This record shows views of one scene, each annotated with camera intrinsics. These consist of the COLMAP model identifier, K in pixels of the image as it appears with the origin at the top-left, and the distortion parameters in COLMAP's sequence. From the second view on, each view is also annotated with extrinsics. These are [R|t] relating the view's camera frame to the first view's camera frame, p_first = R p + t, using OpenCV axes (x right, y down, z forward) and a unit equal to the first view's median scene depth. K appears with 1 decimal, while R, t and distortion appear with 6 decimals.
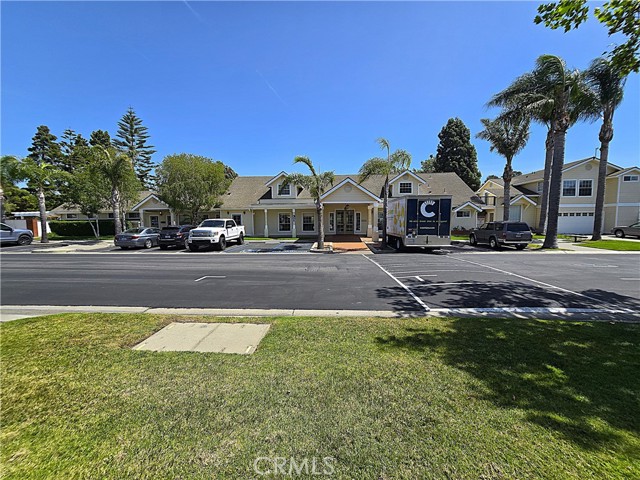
lens RADIAL K [[256.0, 0, 321.6], [0, 256.0, 240.6], [0, 0, 1]] dist [0.004227, 0.000059]
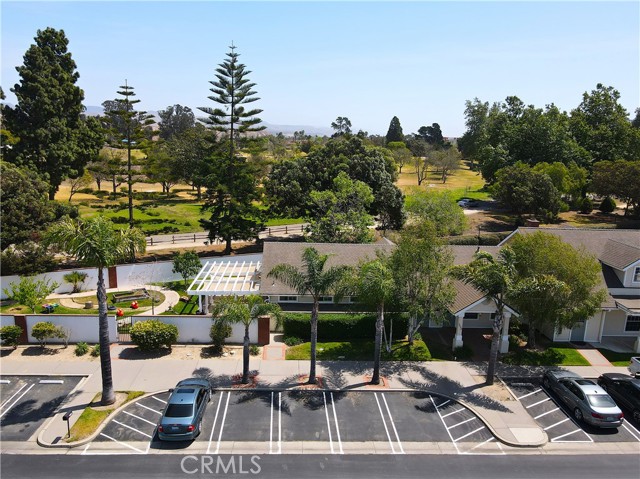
lens RADIAL K [[453.2, 0, 314.2], [0, 453.2, 241.5], [0, 0, 1]] dist [-0.000939, 0.020581]
pose [[0.994756, 0.014391, 0.101261, -0.837829], [-0.031378, 0.985249, 0.168227, -0.343905], [-0.097347, -0.170522, 0.980533, -0.065962]]
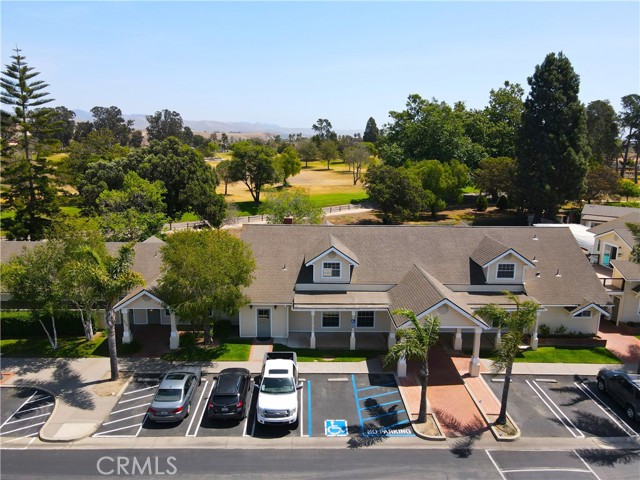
lens RADIAL K [[453.2, 0, 319.6], [0, 453.2, 235.9], [0, 0, 1]] dist [-0.000939, 0.020581]
pose [[0.996900, 0.004386, 0.078552, -0.202655], [-0.016320, 0.988256, 0.151934, -0.348761], [-0.076963, -0.152745, 0.985264, -0.125360]]
